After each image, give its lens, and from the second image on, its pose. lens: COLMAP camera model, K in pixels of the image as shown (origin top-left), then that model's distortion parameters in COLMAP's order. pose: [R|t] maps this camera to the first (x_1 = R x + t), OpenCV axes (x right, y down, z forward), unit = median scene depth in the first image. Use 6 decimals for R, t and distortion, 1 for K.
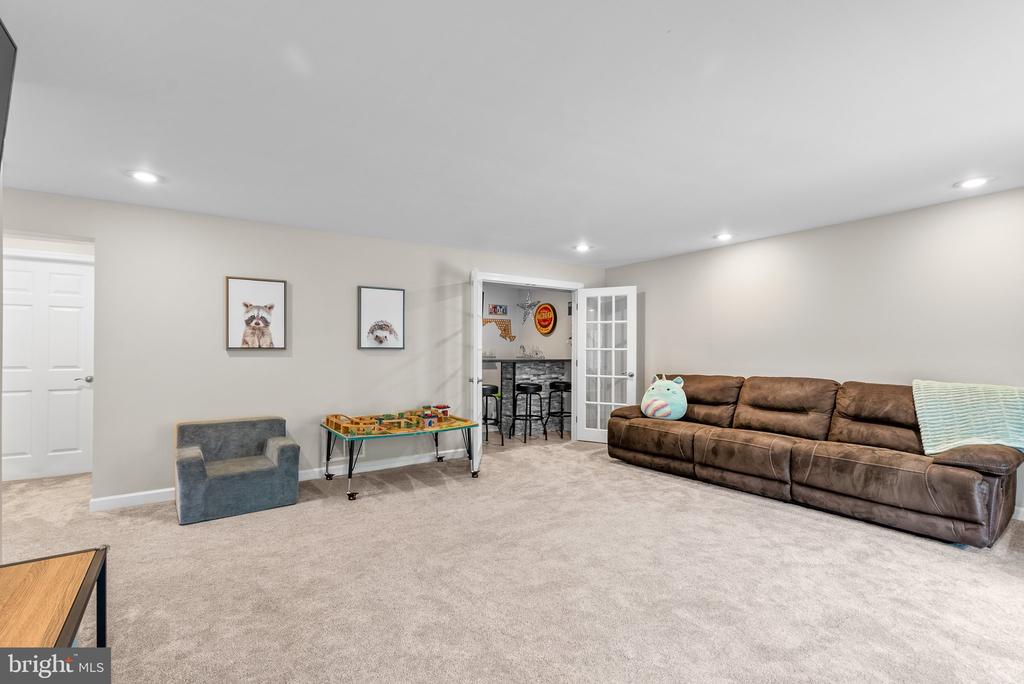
lens RADIAL K [[470.4, 0, 512.4], [0, 470.4, 344.2], [0, 0, 1]] dist [-0.002947, 0.002217]
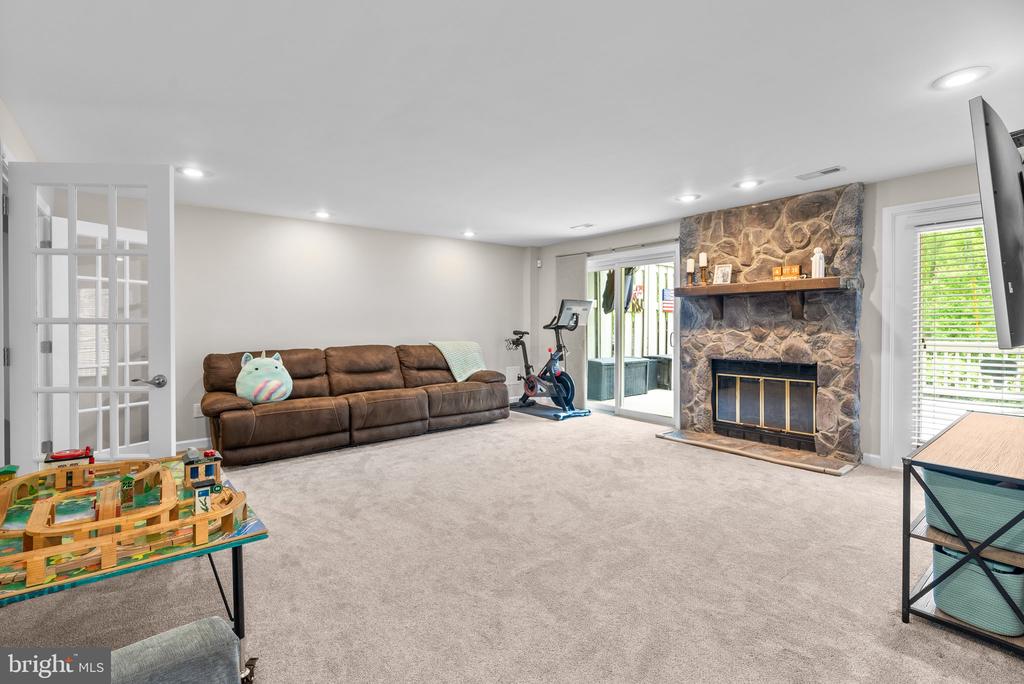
lens RADIAL K [[470.4, 0, 512.4], [0, 470.4, 335.1], [0, 0, 1]] dist [-0.002947, 0.002217]
pose [[-0.074947, -0.019634, 0.996994, -0.711033], [-0.006376, 0.999795, 0.019210, 0.019257], [-0.997167, -0.004917, -0.075056, 0.758101]]
